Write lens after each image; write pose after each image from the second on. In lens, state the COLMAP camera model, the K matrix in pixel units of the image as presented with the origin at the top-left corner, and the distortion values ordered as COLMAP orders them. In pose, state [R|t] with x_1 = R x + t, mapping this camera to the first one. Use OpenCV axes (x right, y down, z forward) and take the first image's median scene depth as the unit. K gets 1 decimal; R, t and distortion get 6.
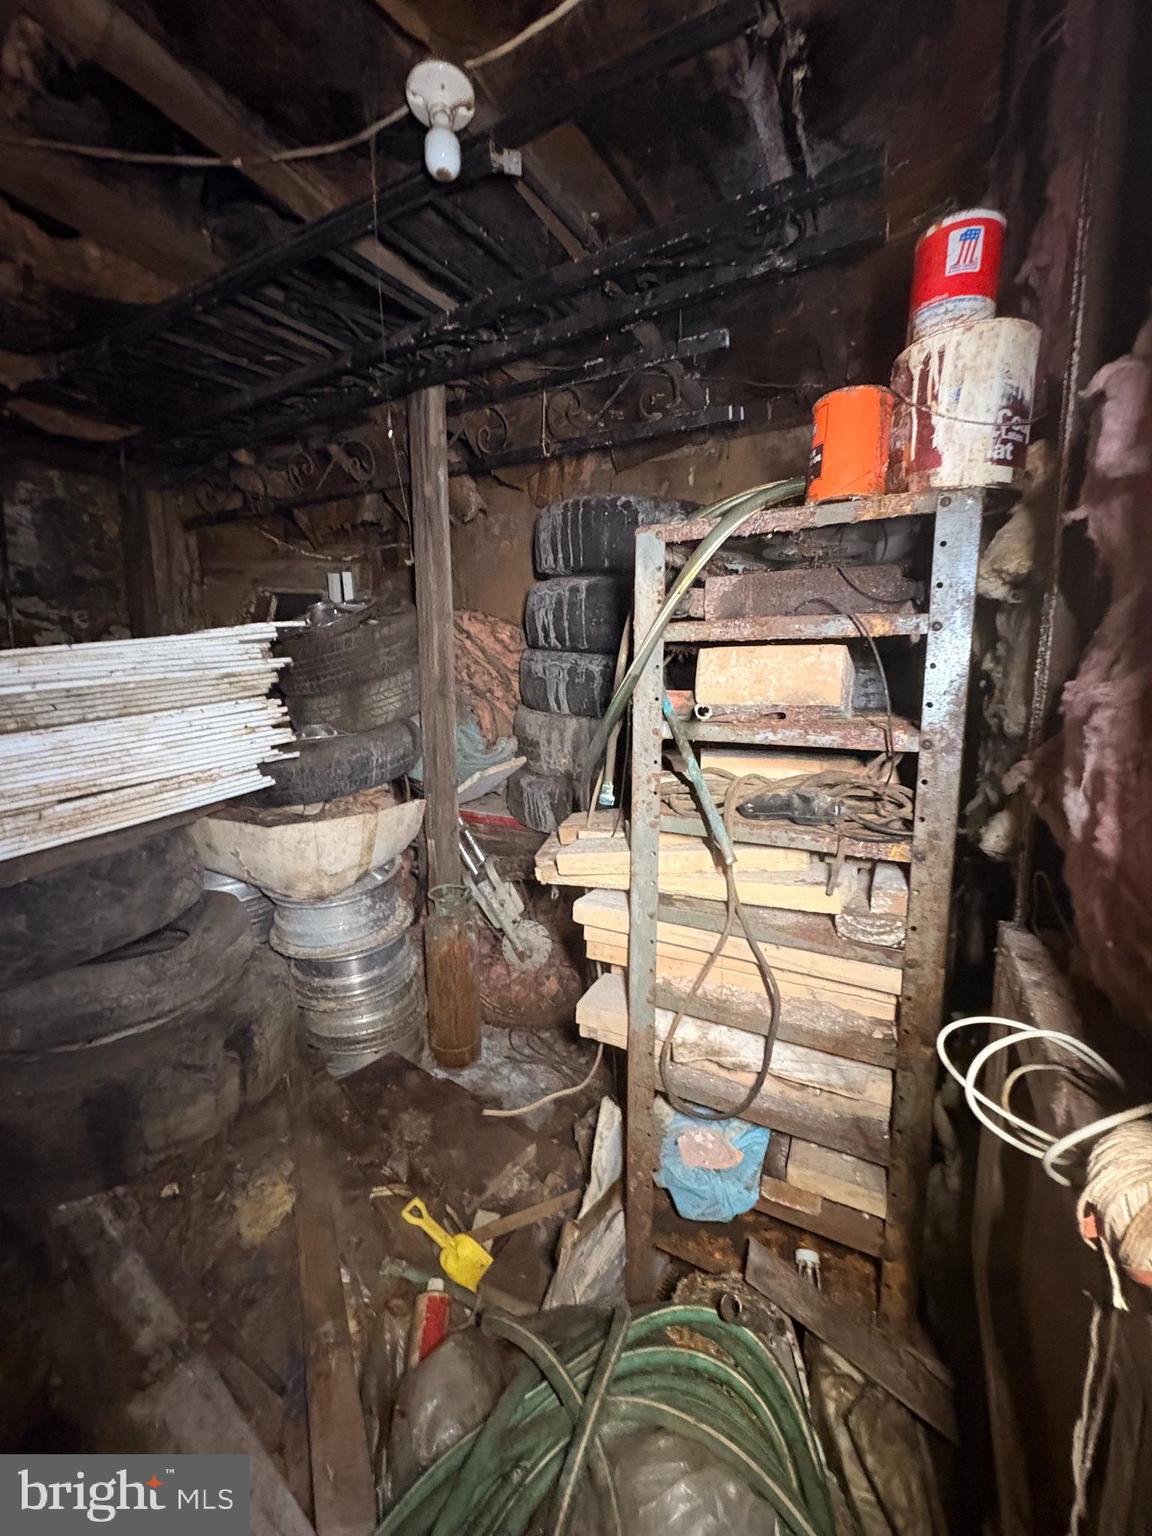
lens RADIAL K [[603.6, 0, 576.0], [0, 603.6, 768.0], [0, 0, 1]] dist [0.000973, -0.000503]
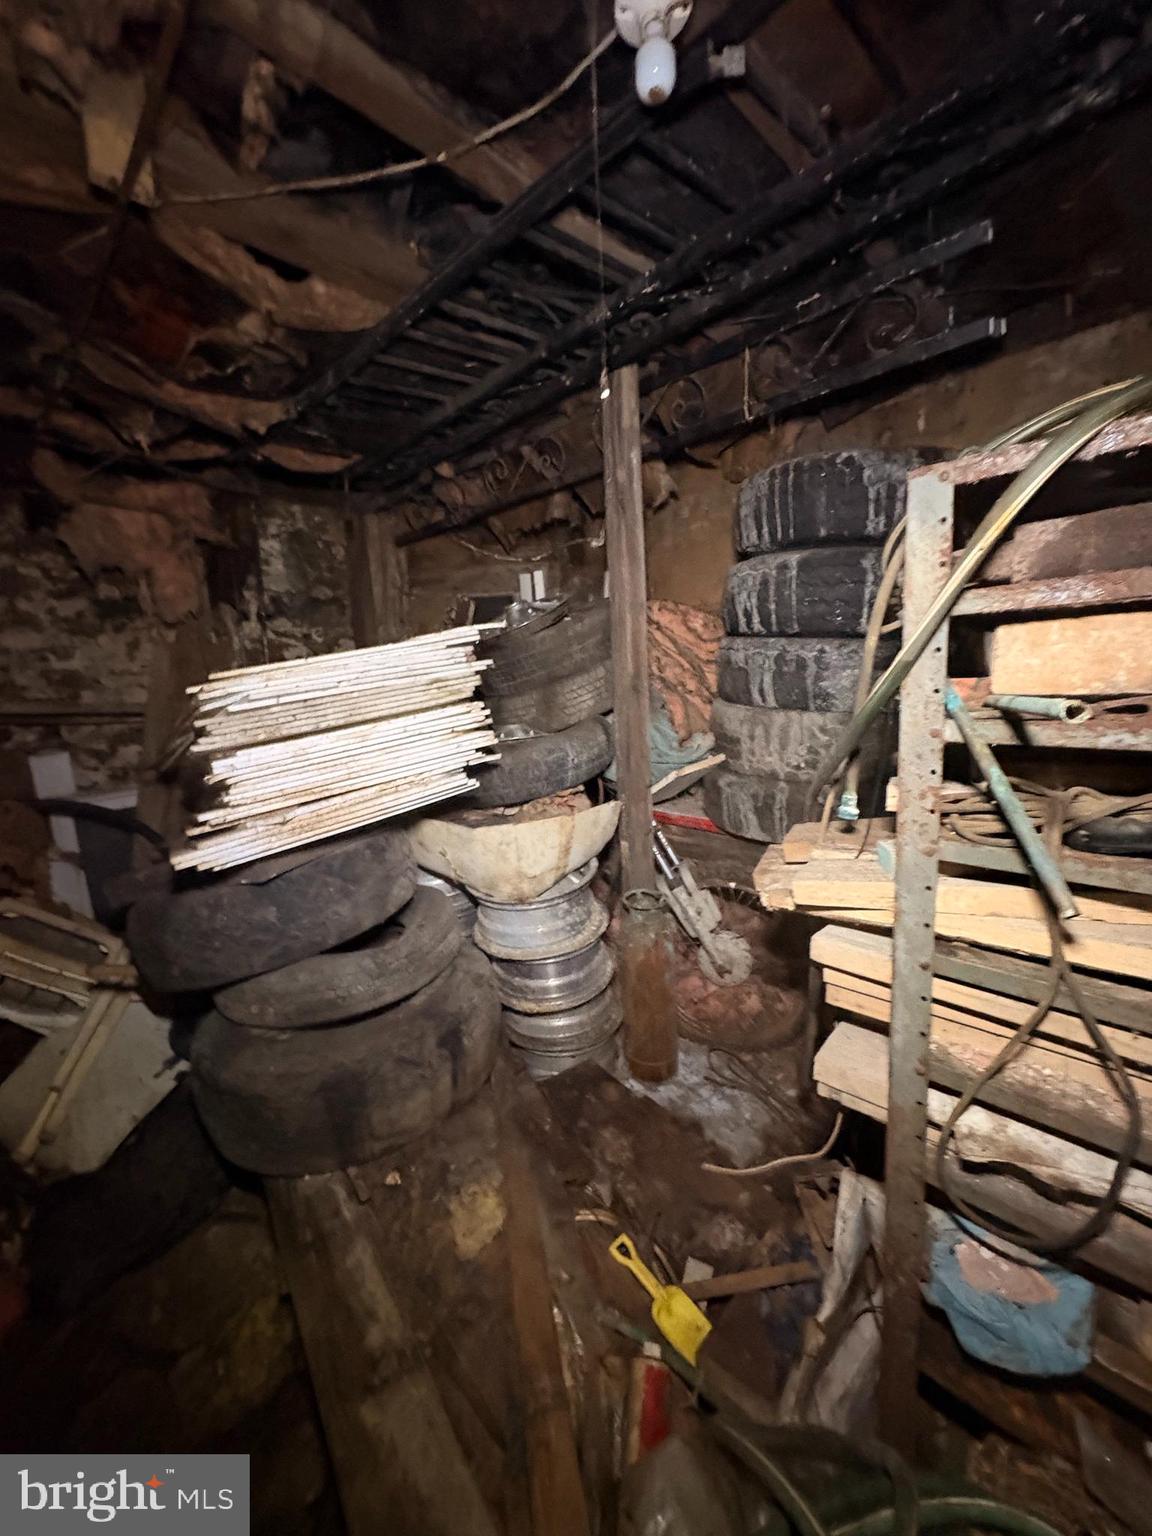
lens RADIAL K [[589.0, 0, 576.0], [0, 589.0, 768.0], [0, 0, 1]] dist [-0.000776, 0.000133]
pose [[0.961177, 0.000629, -0.275933, -0.069161], [0.004873, 0.999803, 0.019252, -0.021723], [0.275891, -0.019849, 0.960984, 0.096954]]
